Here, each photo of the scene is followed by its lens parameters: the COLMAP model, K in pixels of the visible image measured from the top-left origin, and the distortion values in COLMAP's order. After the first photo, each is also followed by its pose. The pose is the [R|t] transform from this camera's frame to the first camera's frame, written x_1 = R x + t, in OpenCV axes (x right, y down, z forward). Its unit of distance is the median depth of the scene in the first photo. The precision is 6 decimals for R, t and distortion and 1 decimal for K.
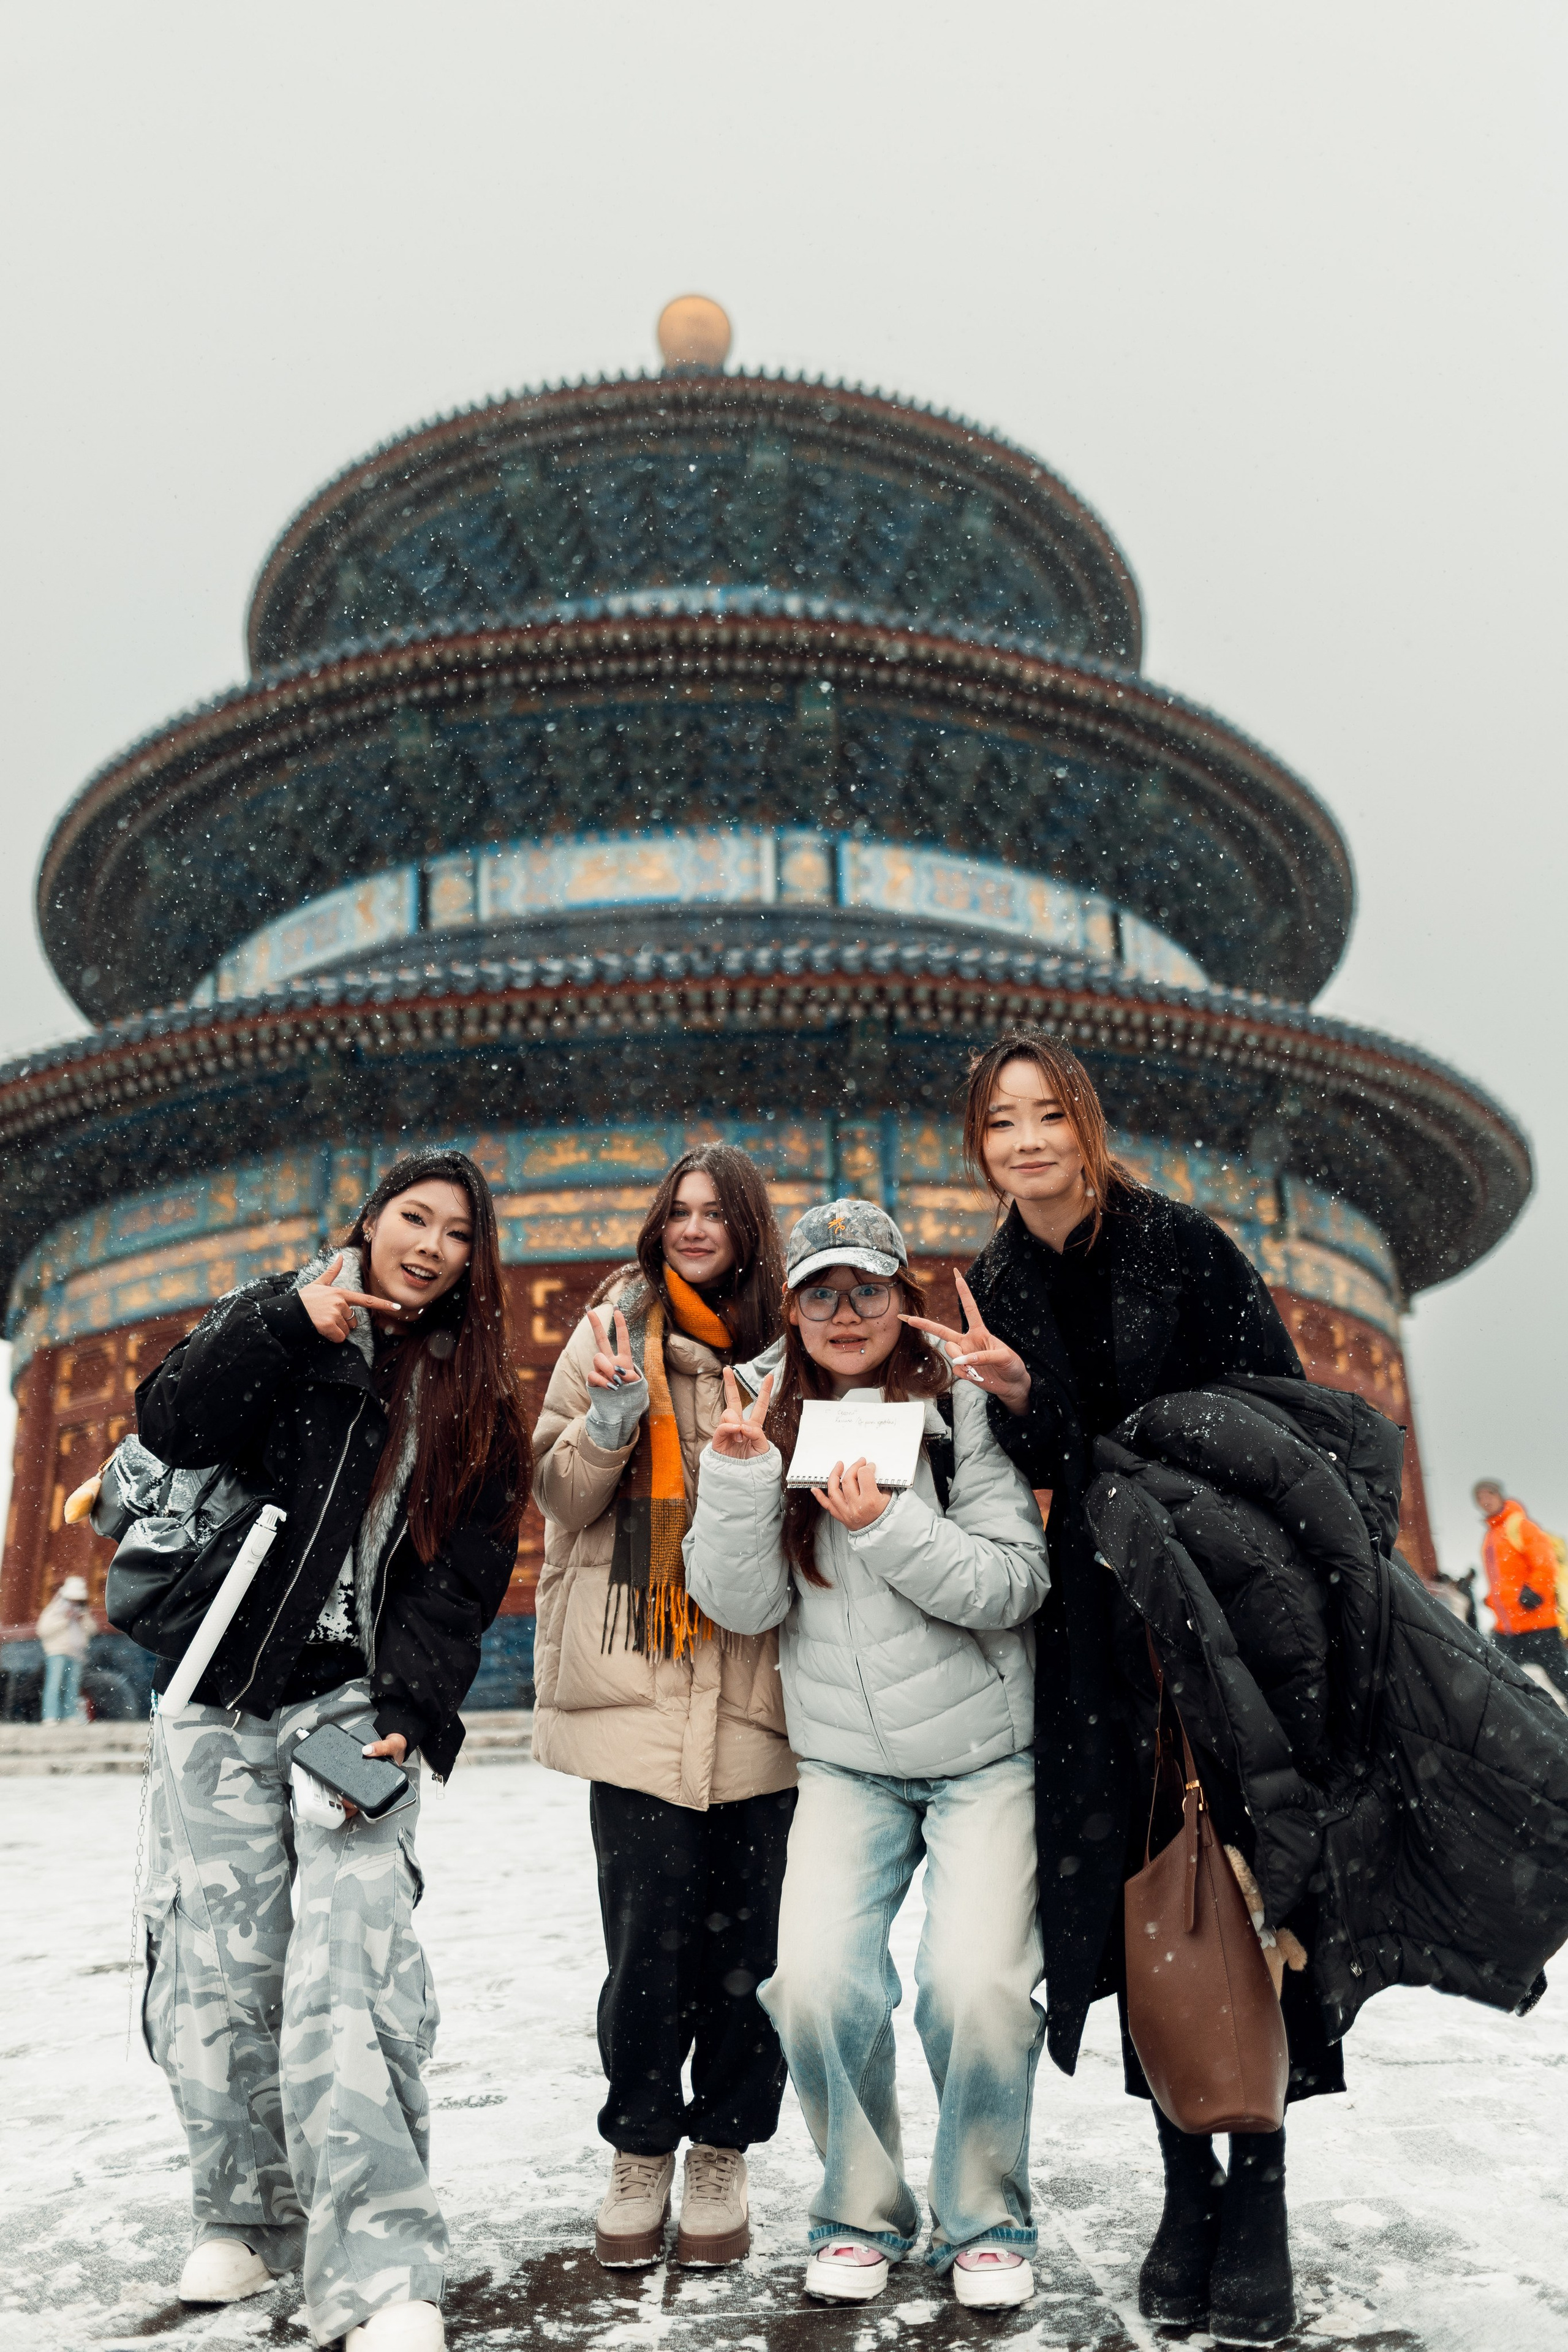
lens RADIAL K [[1592.6, 0, 779.6], [0, 1592.6, 1157.3], [0, 0, 1]] dist [-0.008223, 0.006522]
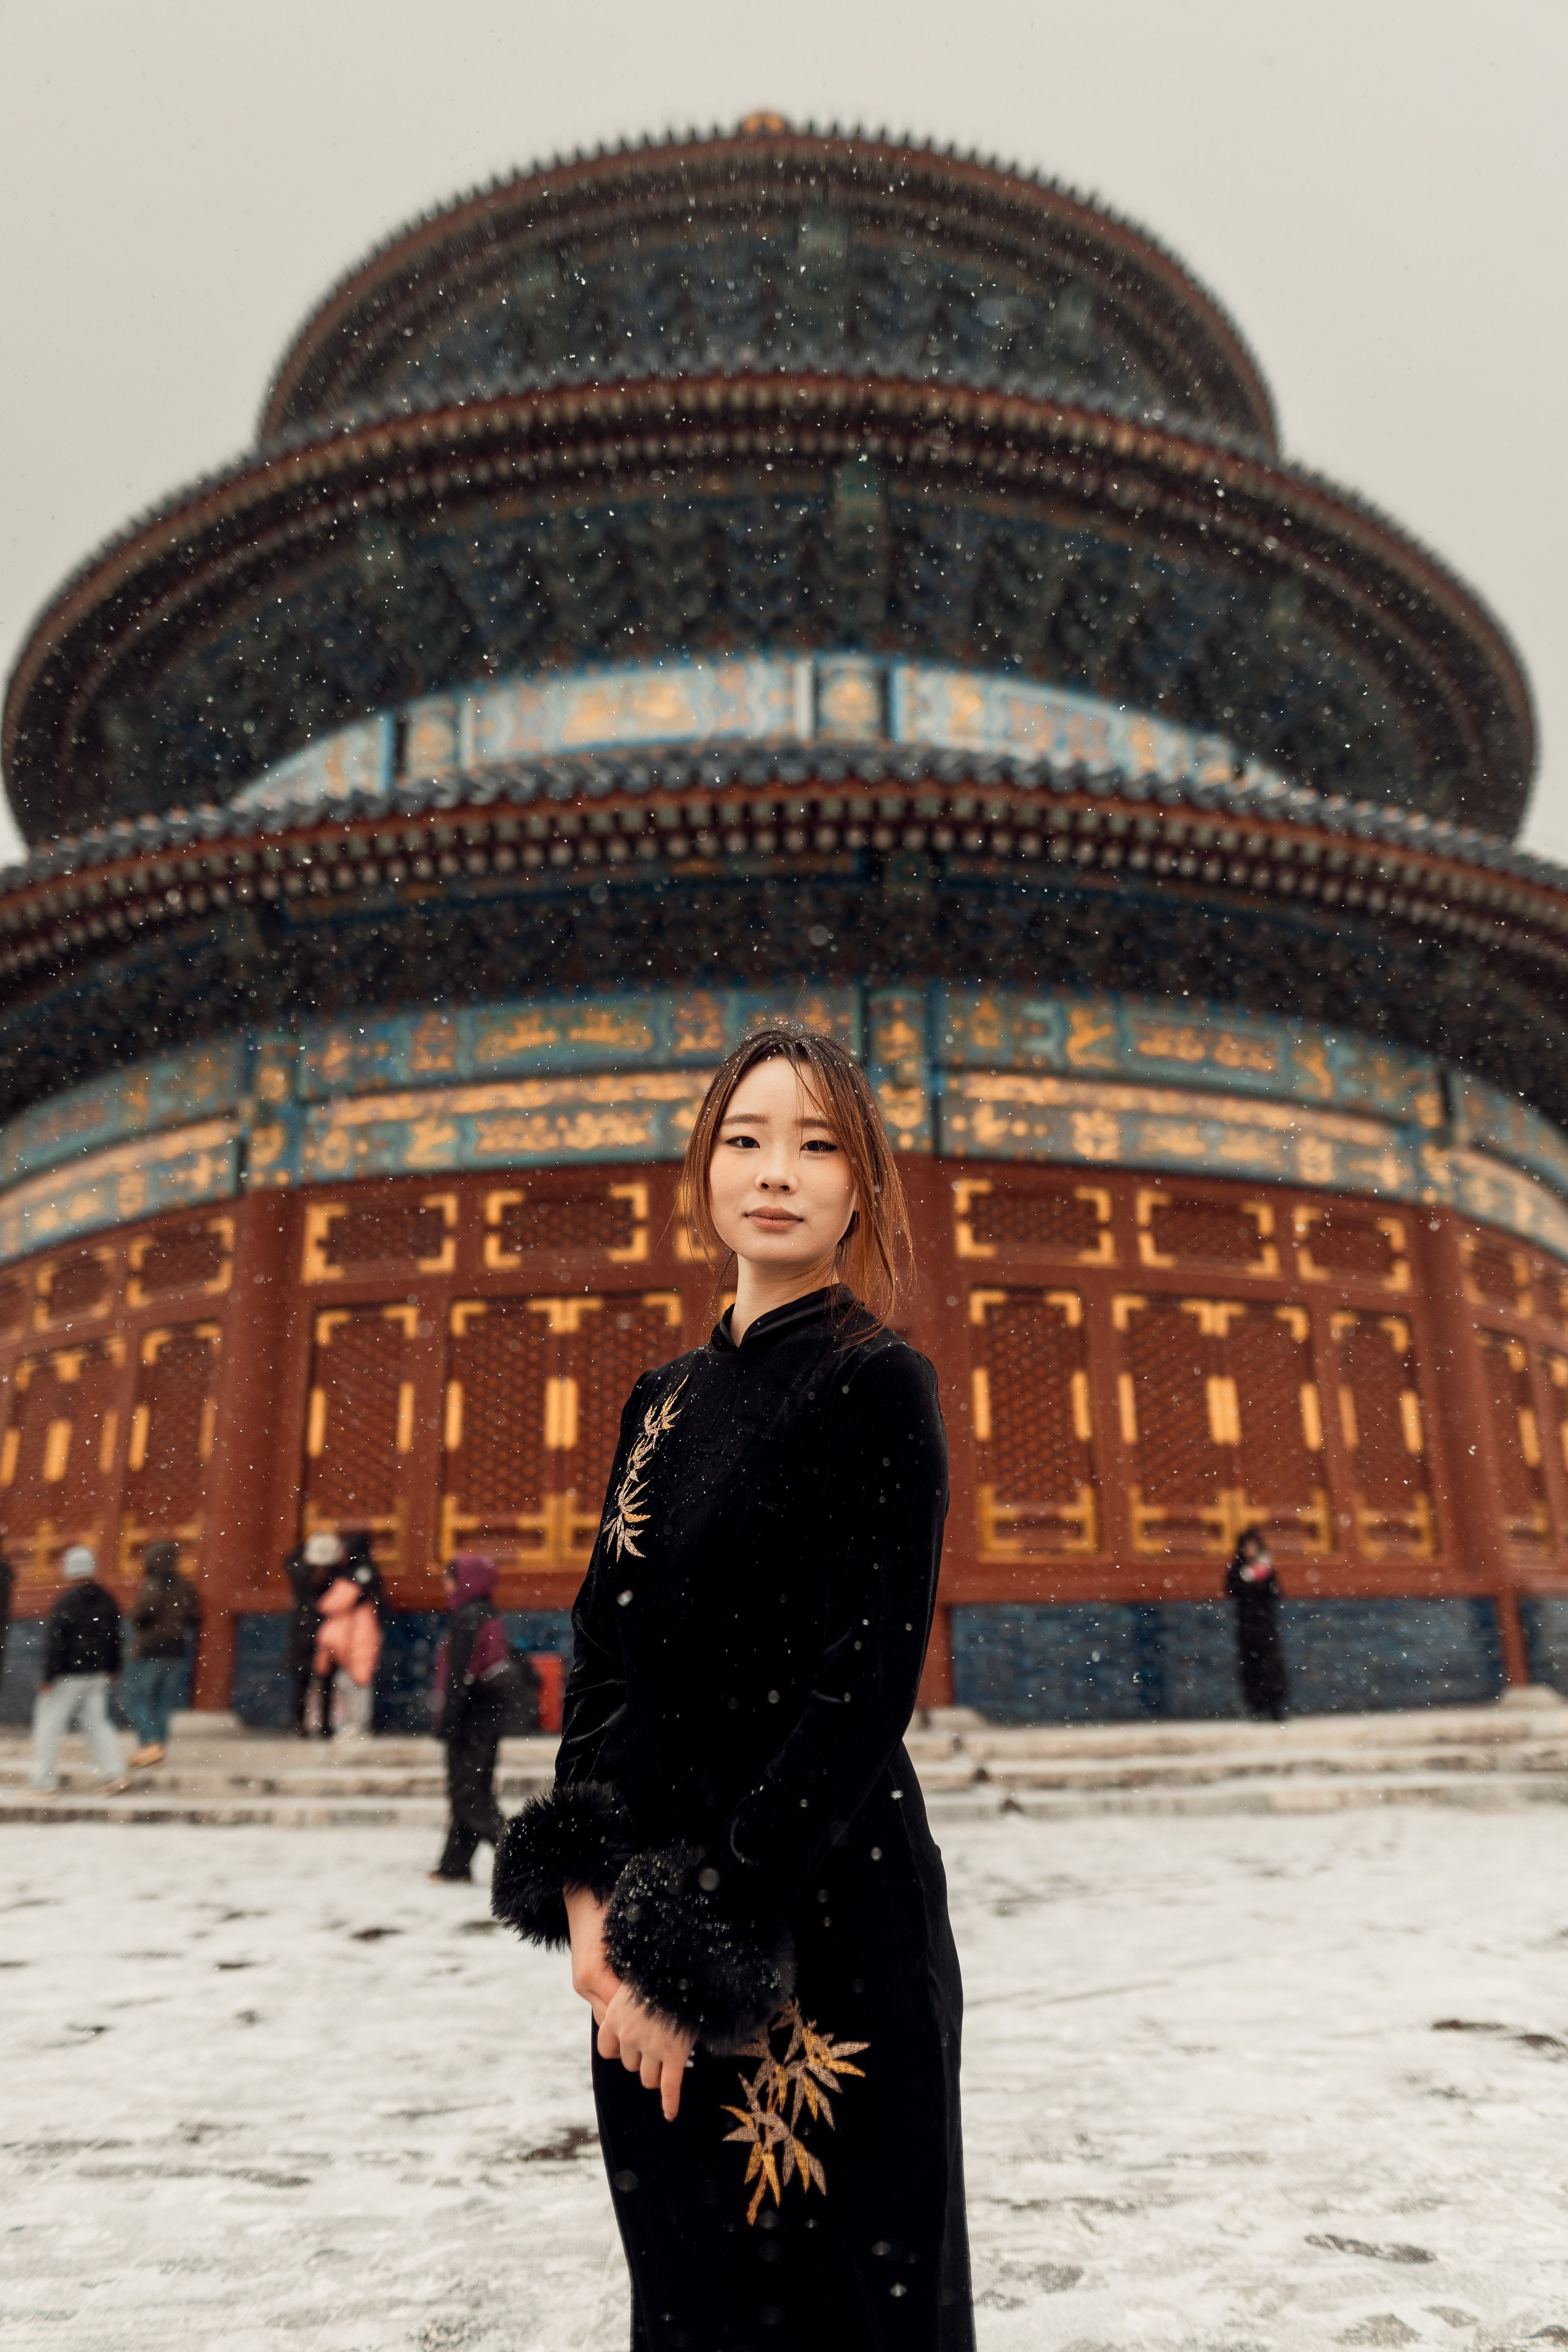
lens RADIAL K [[1592.6, 0, 801.0], [0, 1592.6, 1154.6], [0, 0, 1]] dist [-0.008223, 0.006522]
pose [[0.997073, -0.002942, -0.076399, 0.056293], [0.004319, 0.999831, 0.017870, 0.039891], [0.076333, -0.018147, 0.996917, 0.190086]]
